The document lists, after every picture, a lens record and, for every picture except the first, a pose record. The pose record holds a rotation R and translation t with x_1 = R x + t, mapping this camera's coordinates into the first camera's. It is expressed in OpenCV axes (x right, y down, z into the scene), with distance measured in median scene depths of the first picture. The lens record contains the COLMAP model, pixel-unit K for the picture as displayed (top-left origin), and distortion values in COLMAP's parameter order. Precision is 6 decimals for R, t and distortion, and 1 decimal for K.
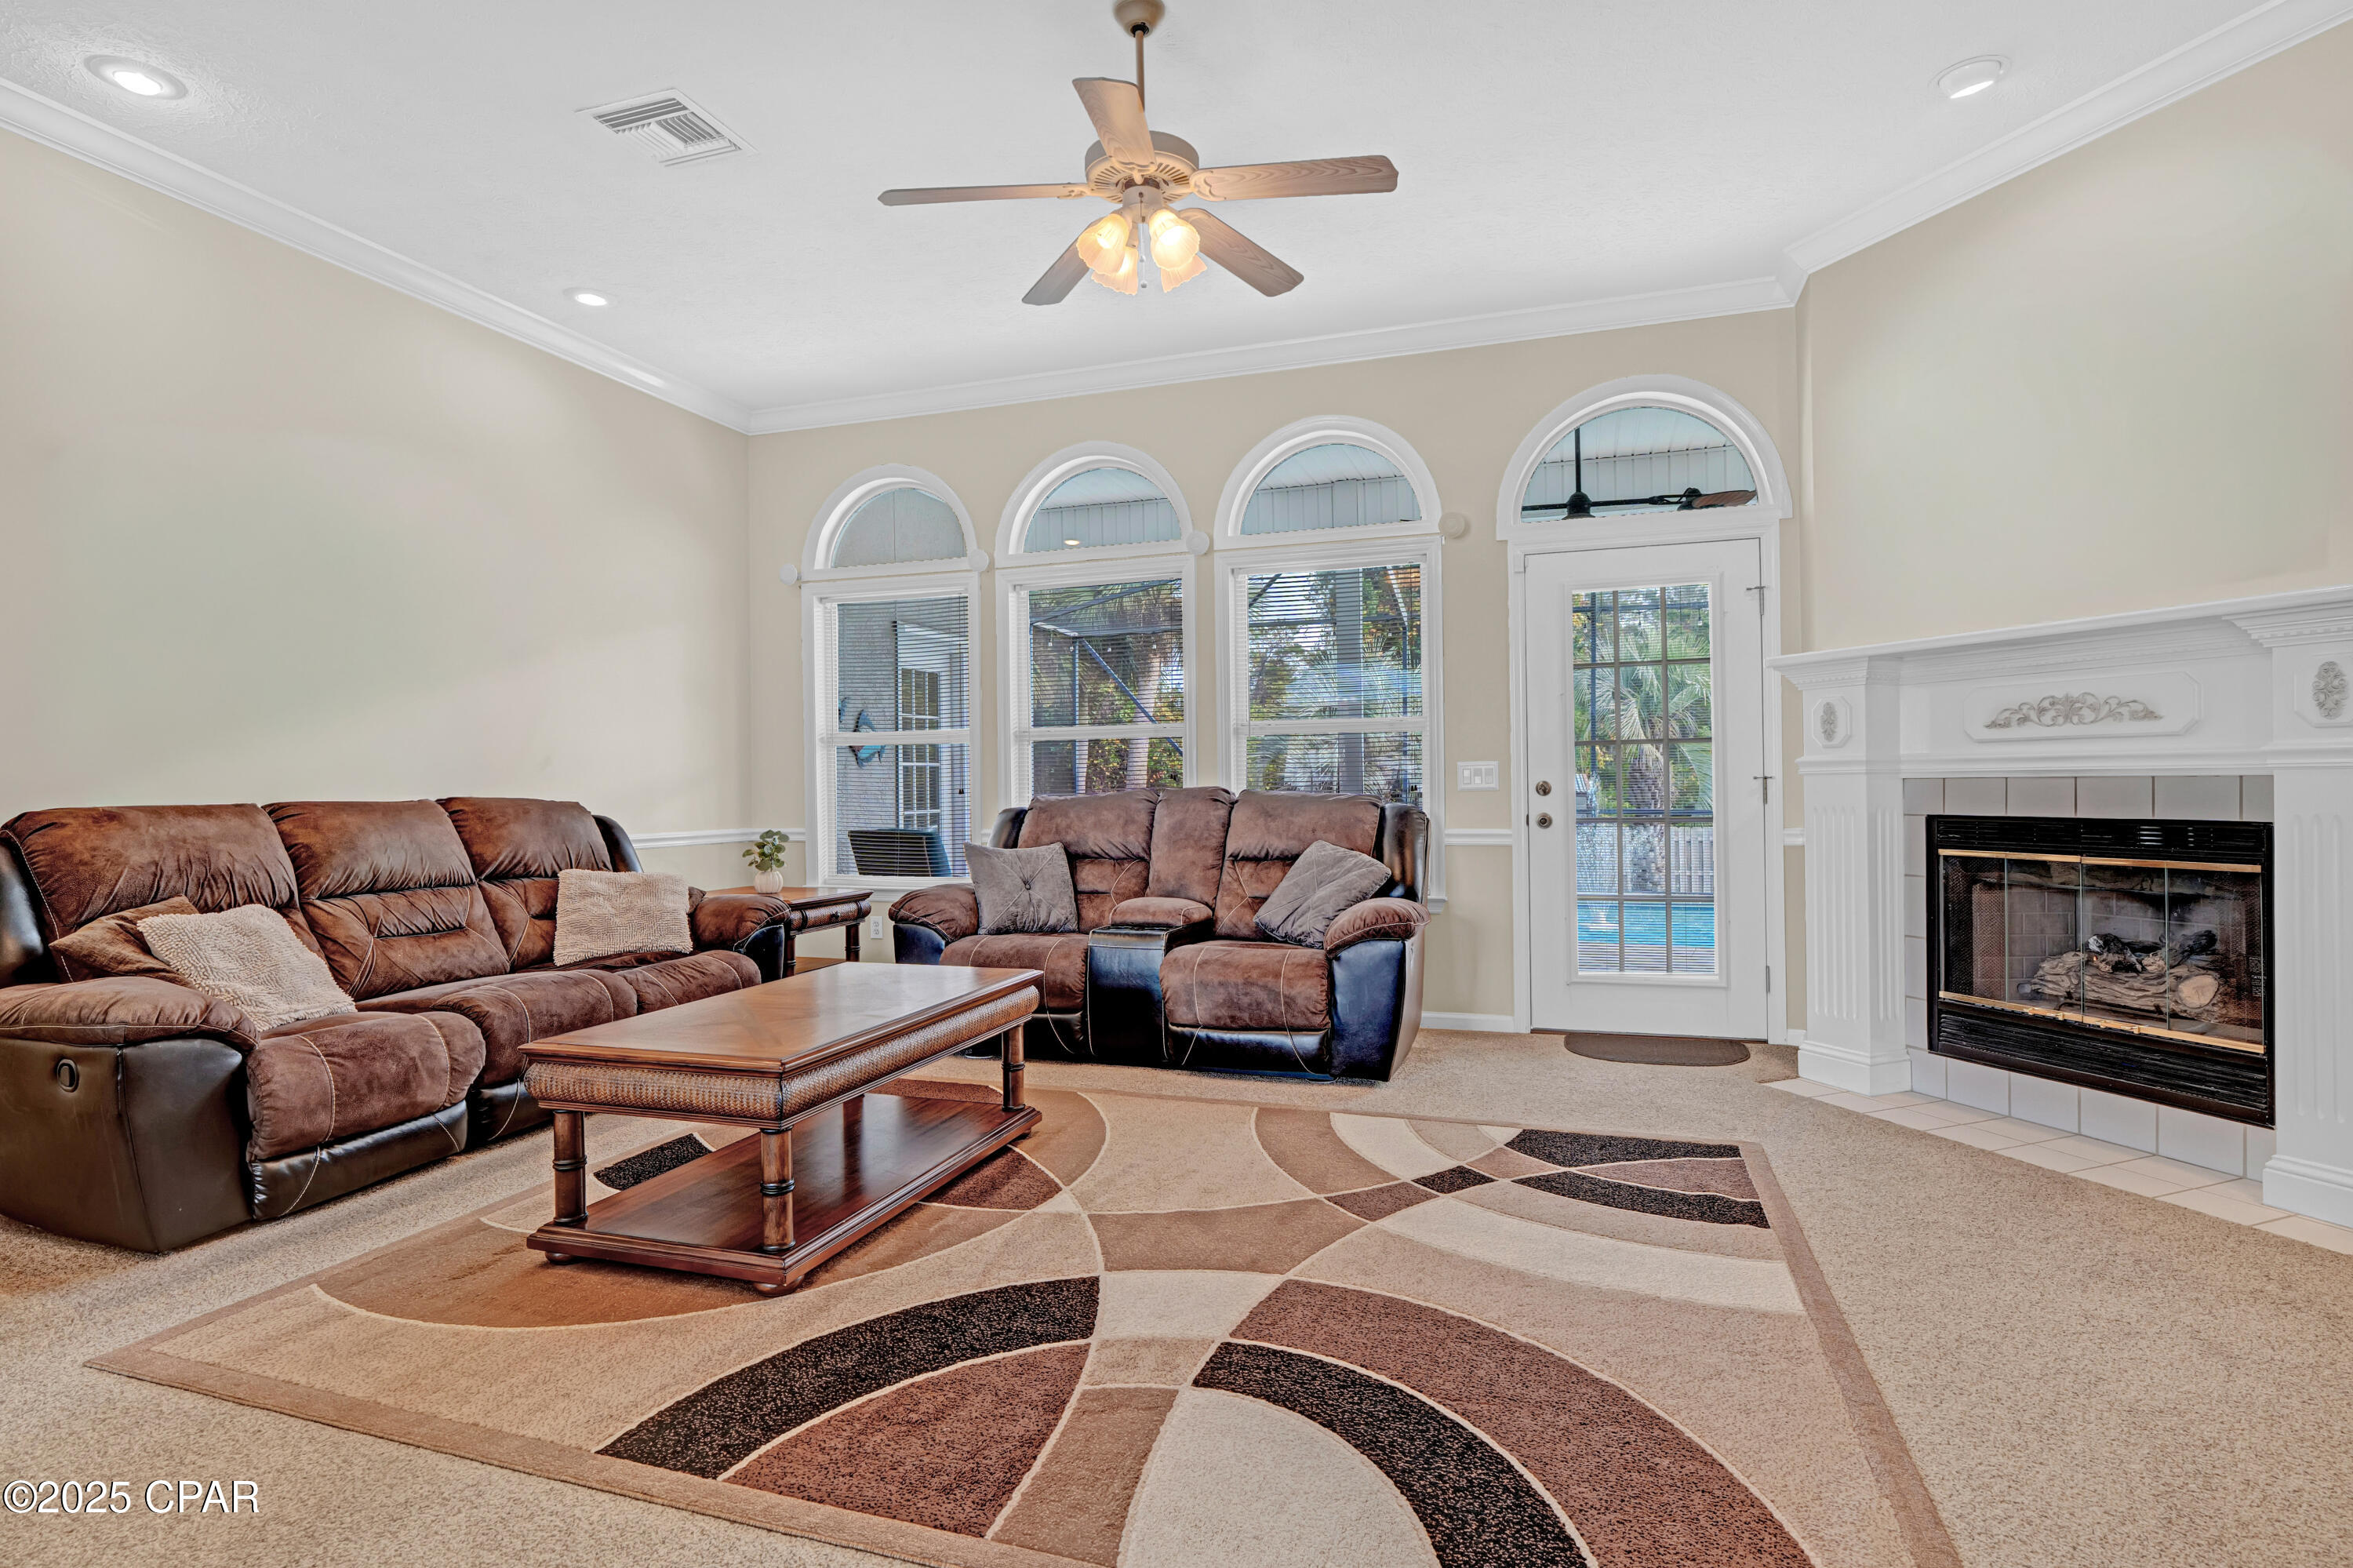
lens RADIAL K [[1170.7, 0, 1188.2], [0, 1170.7, 786.2], [0, 0, 1]] dist [-0.000142, 0.000578]
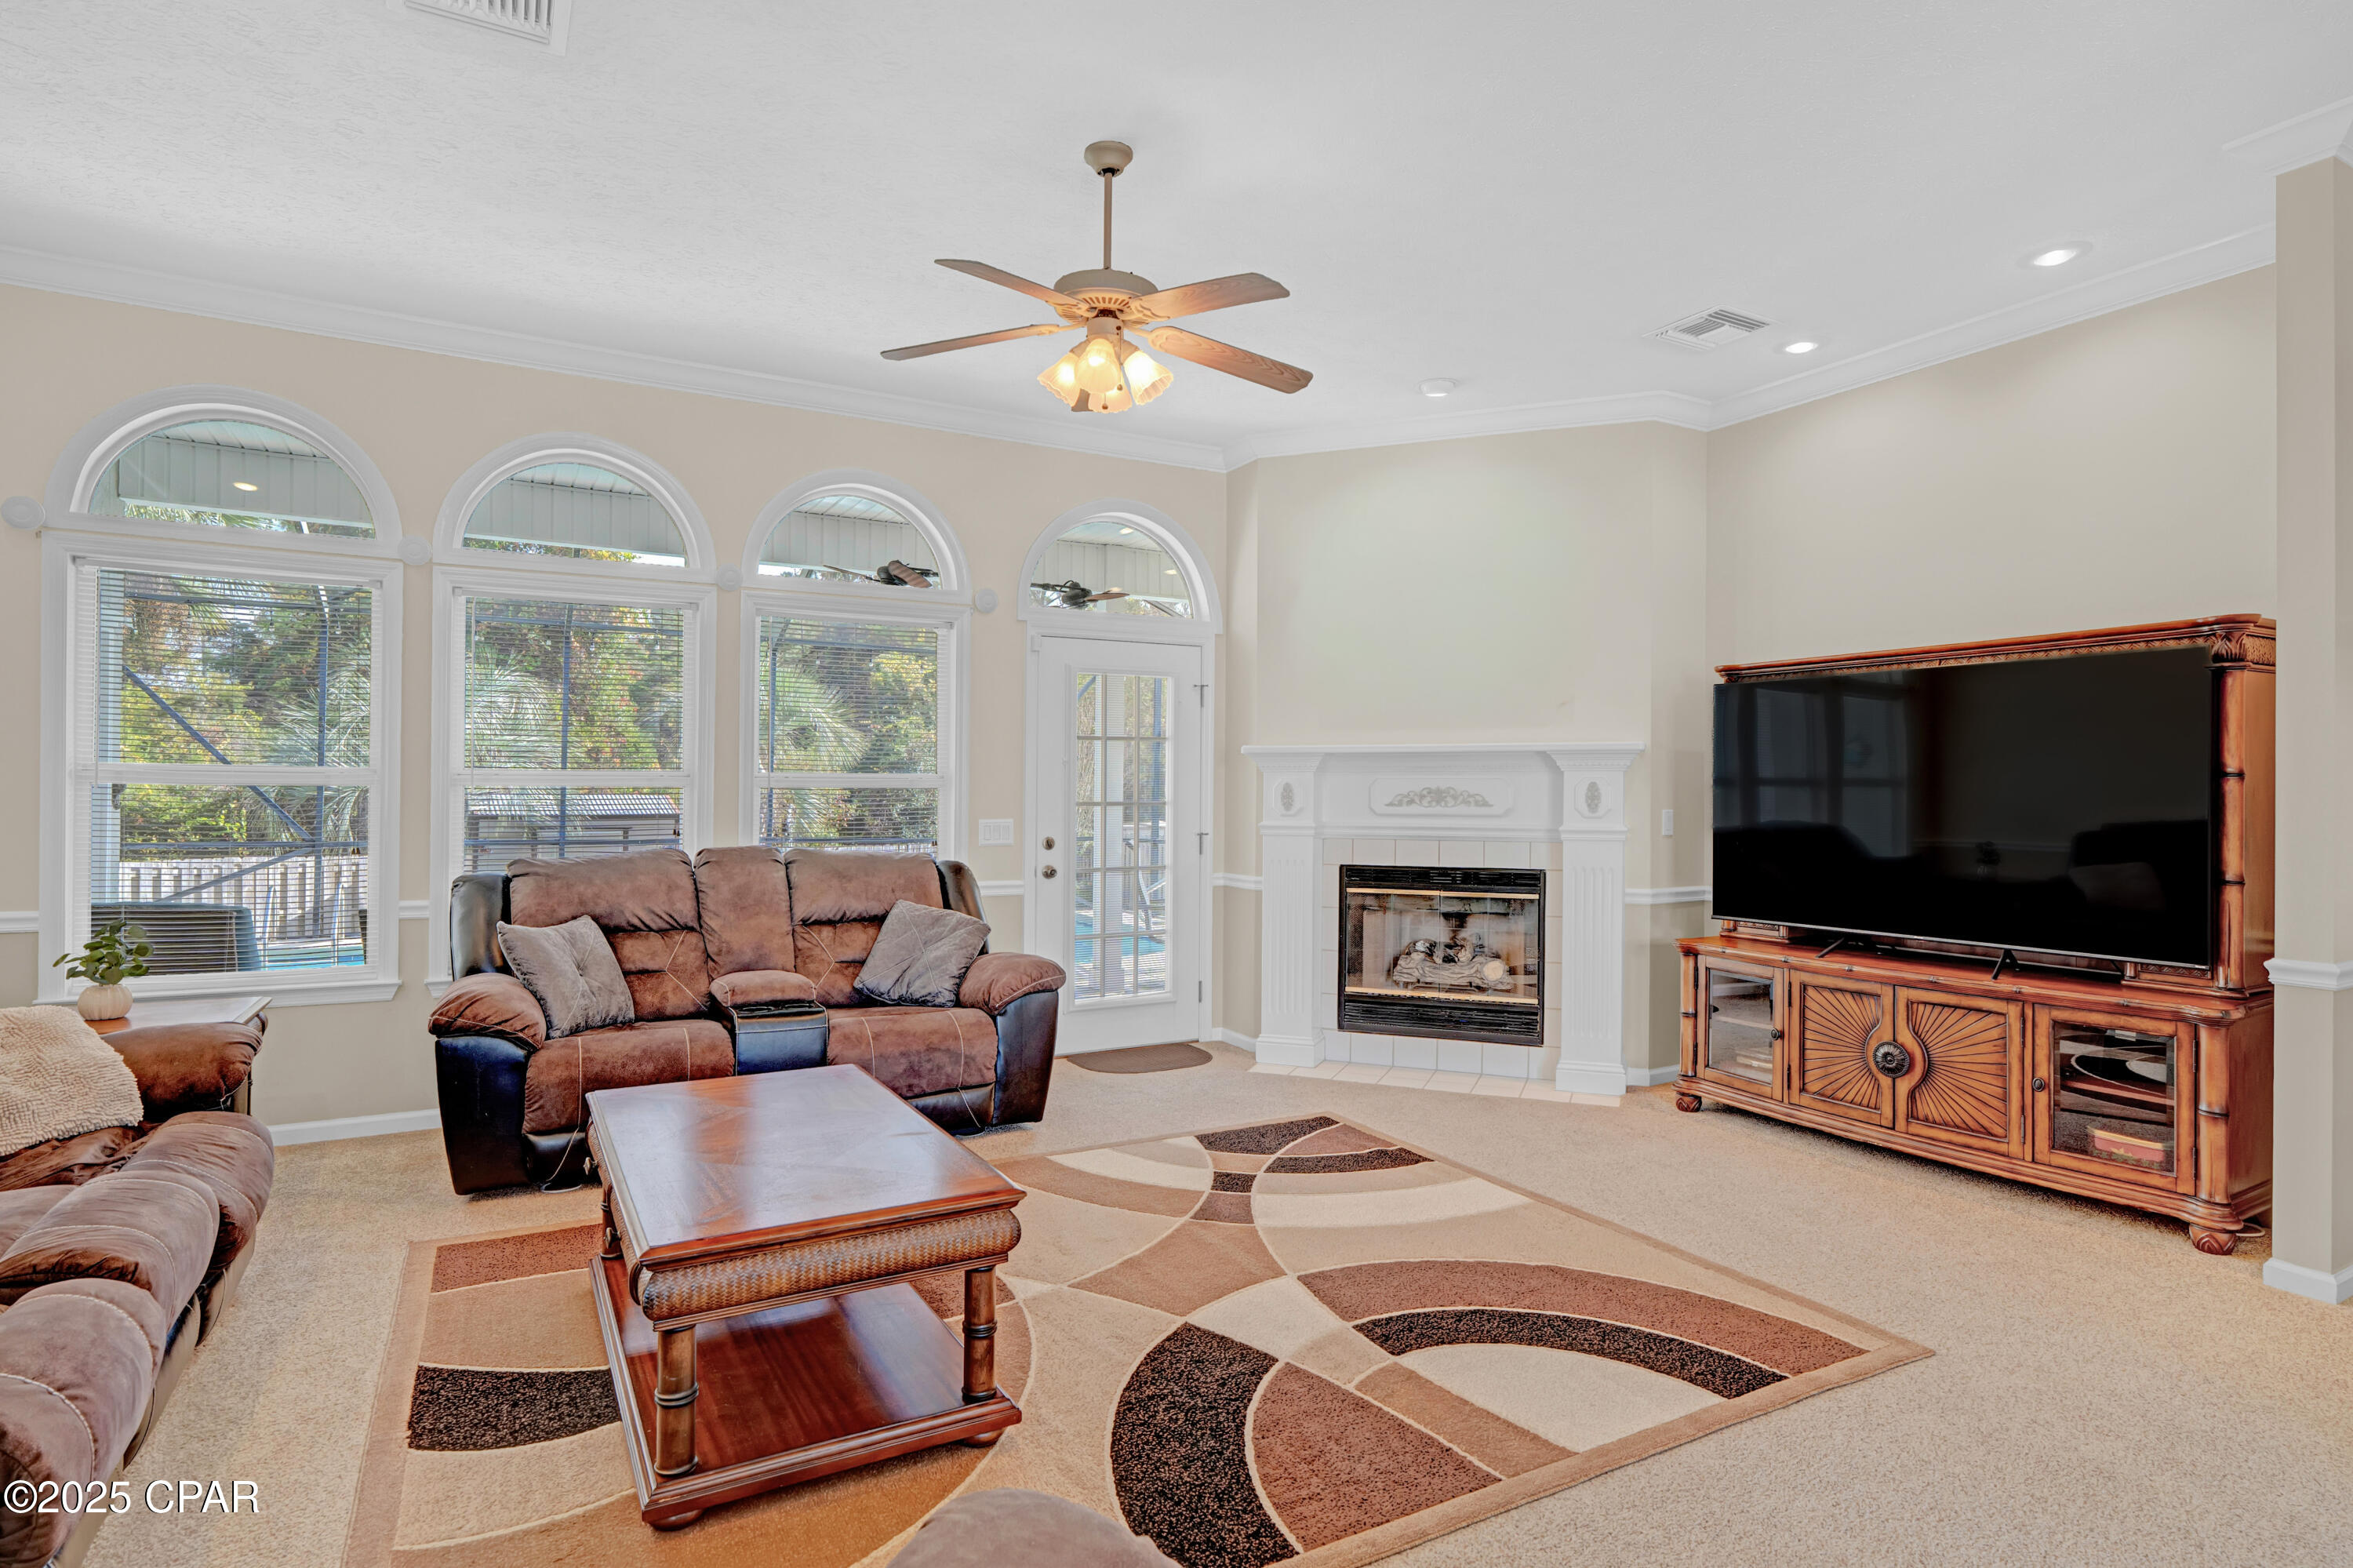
lens RADIAL K [[1198.5, 0, 1184.1], [0, 1198.5, 784.6], [0, 0, 1]] dist [-0.003406, 0.001327]
pose [[0.684020, 0.021218, 0.729155, -0.669306], [-0.009667, 0.999753, -0.020024, -0.048747], [-0.729399, 0.006648, 0.684056, 0.163364]]
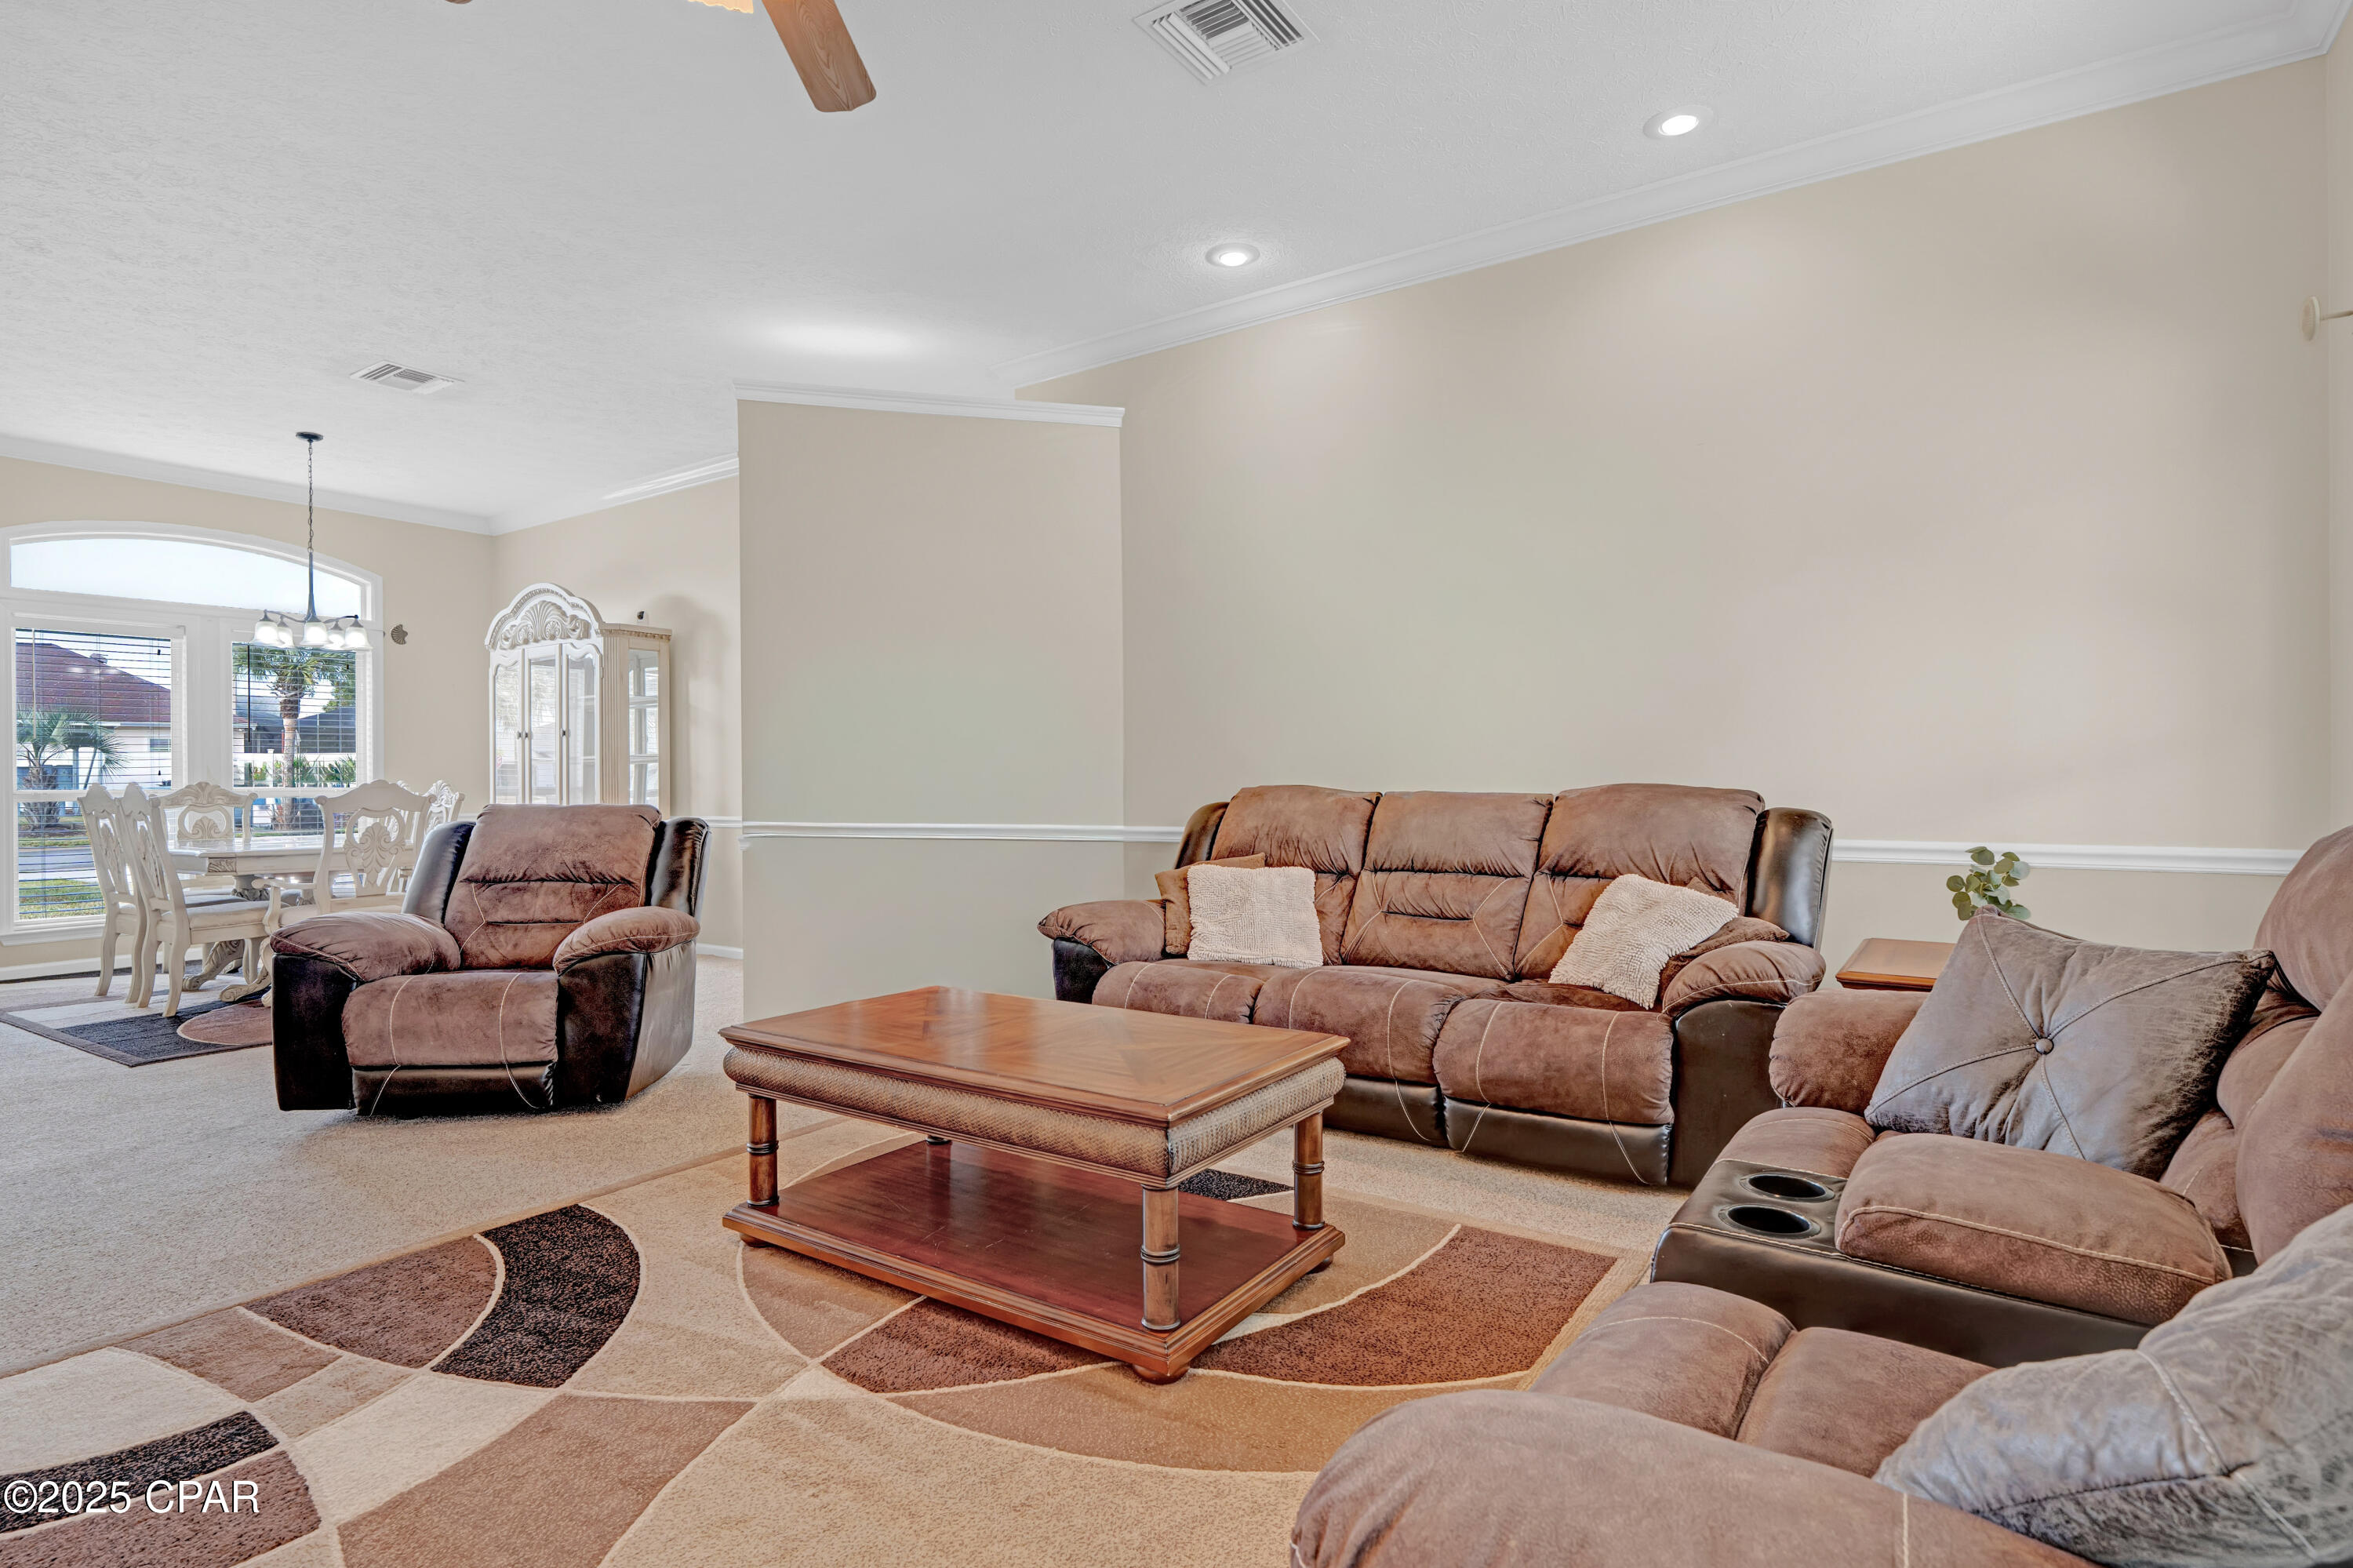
lens RADIAL K [[1198.5, 0, 1184.1], [0, 1198.5, 784.6], [0, 0, 1]] dist [-0.003406, 0.001327]
pose [[-0.273874, 0.017786, -0.961601, 0.432794], [0.006402, 0.999841, 0.016670, -0.007259], [0.961744, -0.001591, -0.273945, 1.201424]]
